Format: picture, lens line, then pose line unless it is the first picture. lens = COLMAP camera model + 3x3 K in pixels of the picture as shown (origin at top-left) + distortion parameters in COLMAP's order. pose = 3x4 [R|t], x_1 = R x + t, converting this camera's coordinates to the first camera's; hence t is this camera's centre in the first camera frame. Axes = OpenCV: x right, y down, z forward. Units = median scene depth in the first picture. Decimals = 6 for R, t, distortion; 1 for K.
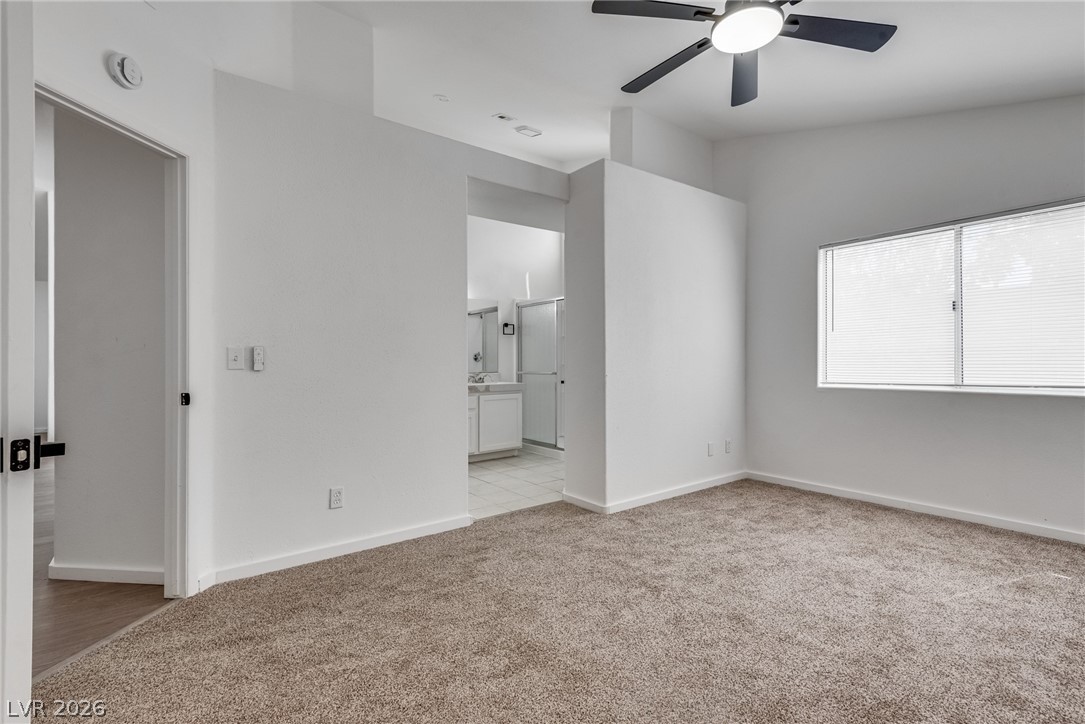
lens RADIAL K [[495.2, 0, 536.4], [0, 495.2, 359.0], [0, 0, 1]] dist [0.030300, -0.016221]
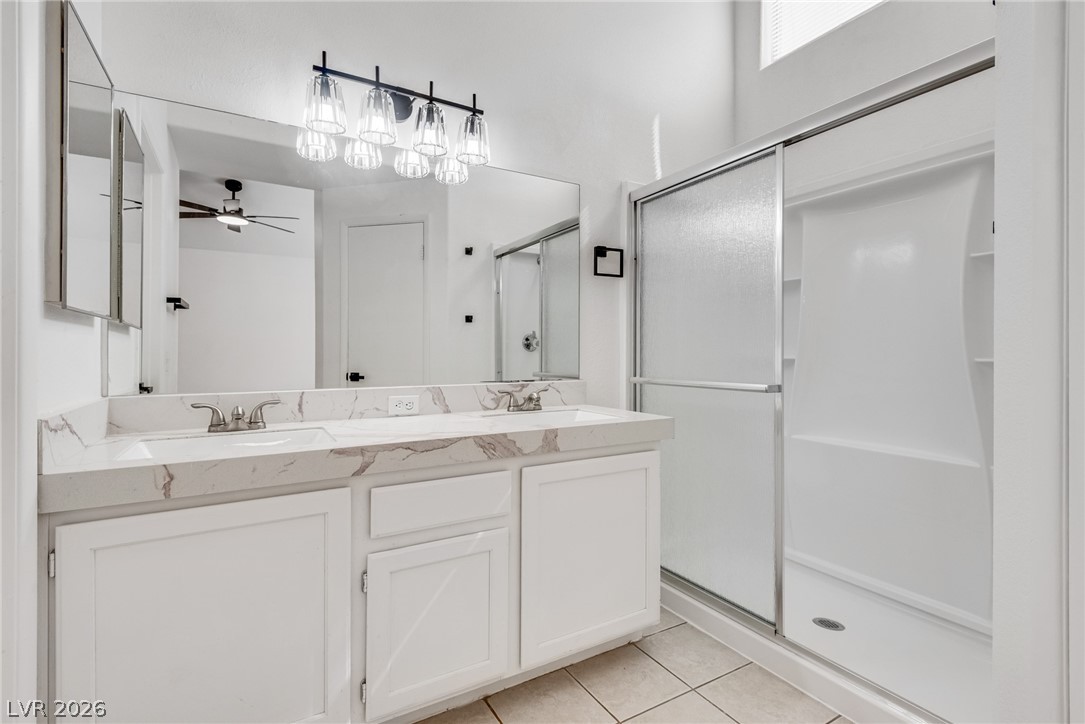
lens RADIAL K [[495.2, 0, 536.4], [0, 495.2, 359.0], [0, 0, 1]] dist [0.030300, -0.016221]
pose [[0.991802, 0.004653, -0.127699, -0.071084], [-0.002720, 0.999879, 0.015311, 0.007479], [0.127755, -0.014838, 0.991695, 0.720197]]
